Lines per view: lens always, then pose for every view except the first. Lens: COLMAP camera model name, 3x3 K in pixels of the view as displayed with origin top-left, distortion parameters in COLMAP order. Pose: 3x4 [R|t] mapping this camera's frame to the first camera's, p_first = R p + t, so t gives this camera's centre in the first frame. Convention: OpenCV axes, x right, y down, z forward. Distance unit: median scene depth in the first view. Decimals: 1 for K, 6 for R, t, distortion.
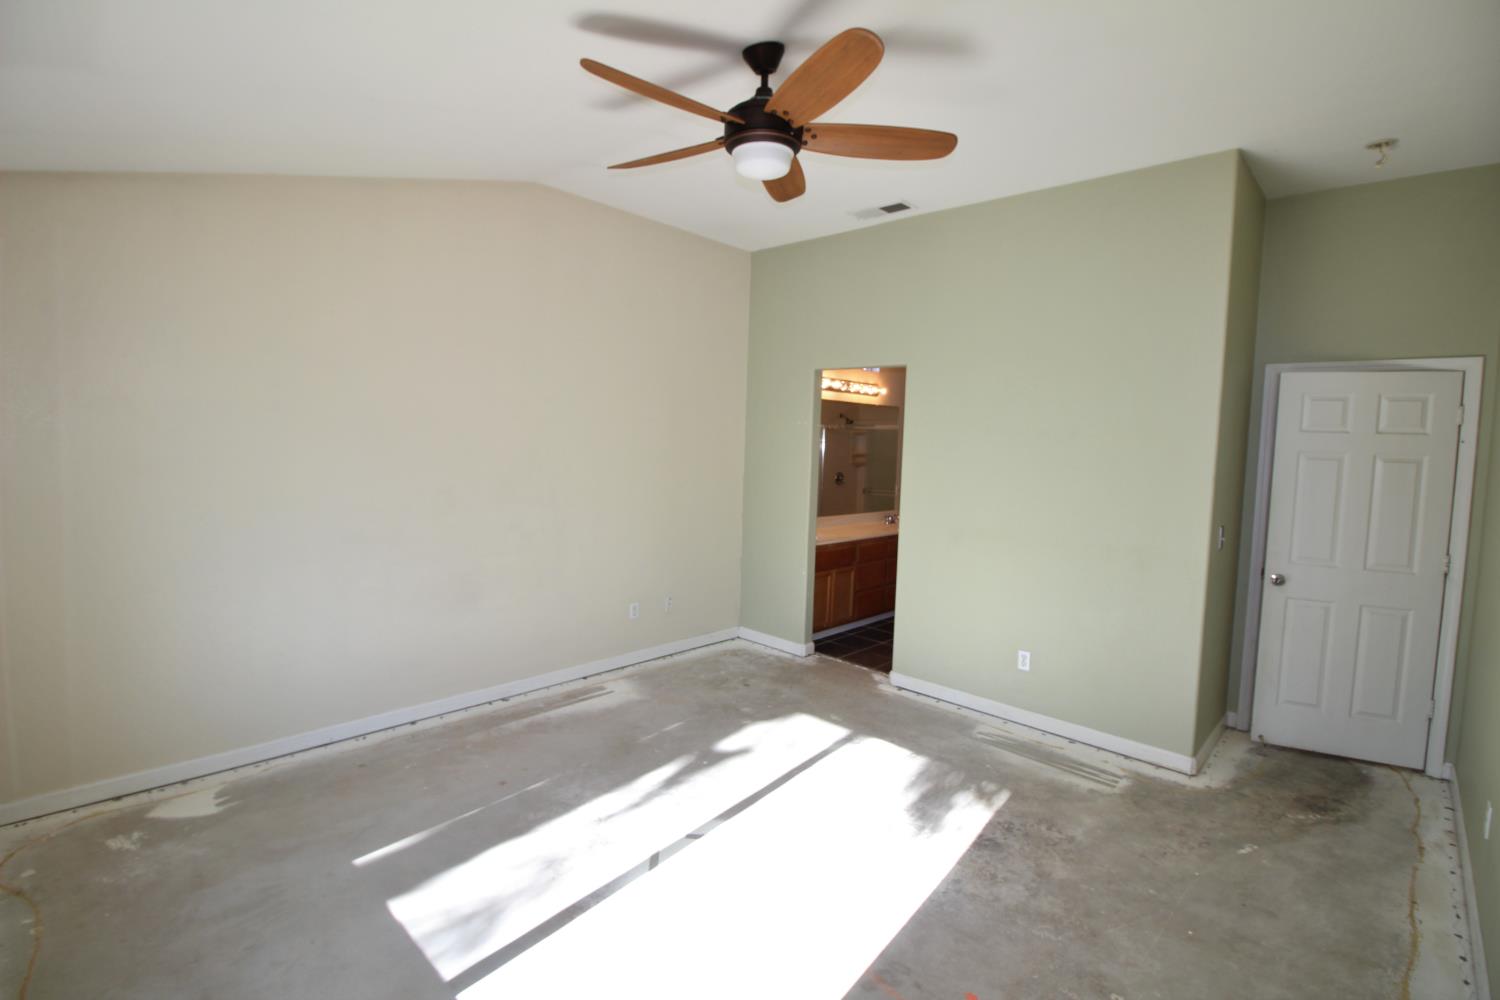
lens RADIAL K [[696.5, 0, 748.3], [0, 696.5, 487.9], [0, 0, 1]] dist [0.000453, -0.013670]
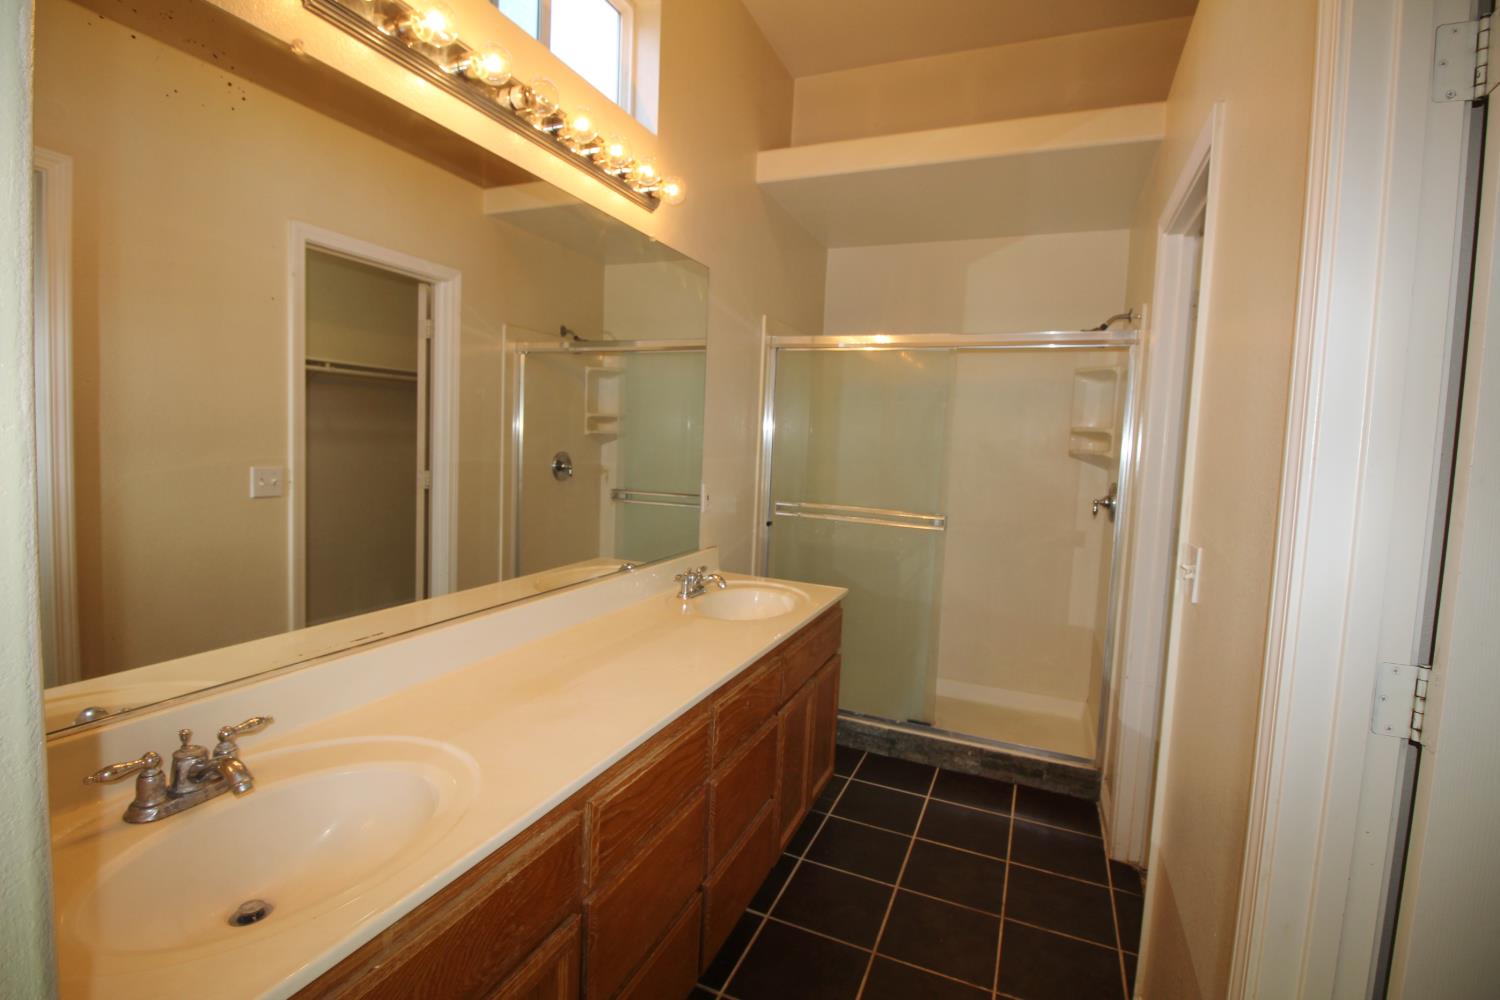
lens RADIAL K [[696.5, 0, 748.3], [0, 696.5, 487.9], [0, 0, 1]] dist [0.000453, -0.013670]
pose [[0.936915, -0.012798, 0.349322, 0.241600], [0.003118, 0.999596, 0.028258, -0.033798], [-0.349543, -0.025386, 0.936576, 1.468029]]
